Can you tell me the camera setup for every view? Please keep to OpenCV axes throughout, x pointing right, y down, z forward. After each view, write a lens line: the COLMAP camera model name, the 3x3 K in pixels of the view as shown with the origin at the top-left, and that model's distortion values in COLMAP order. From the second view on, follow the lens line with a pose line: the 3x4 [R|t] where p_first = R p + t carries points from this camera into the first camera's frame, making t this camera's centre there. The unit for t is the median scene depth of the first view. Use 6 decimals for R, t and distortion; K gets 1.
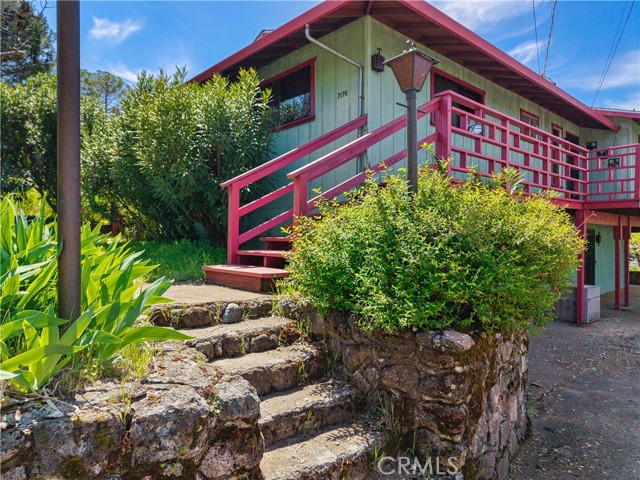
lens RADIAL K [[433.4, 0, 316.1], [0, 433.4, 240.4], [0, 0, 1]] dist [0.001909, -0.004525]
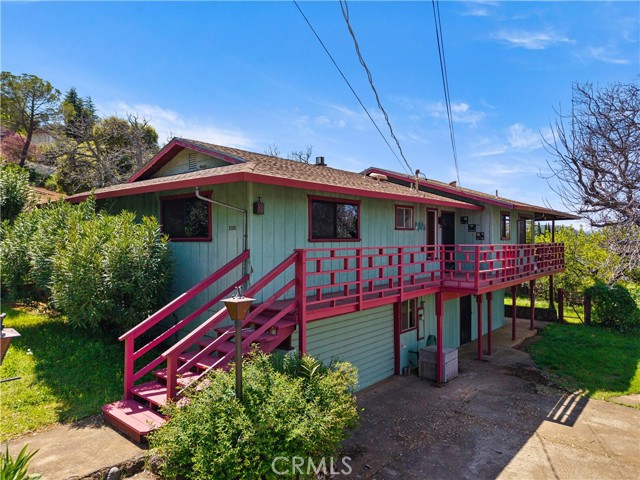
lens RADIAL K [[433.4, 0, 323.5], [0, 433.4, 237.2], [0, 0, 1]] dist [0.001909, -0.004525]
pose [[0.990470, -0.000161, 0.137725, 0.157684], [0.000682, 0.999993, -0.003734, -0.323593], [-0.137723, 0.003793, 0.990463, -0.275126]]
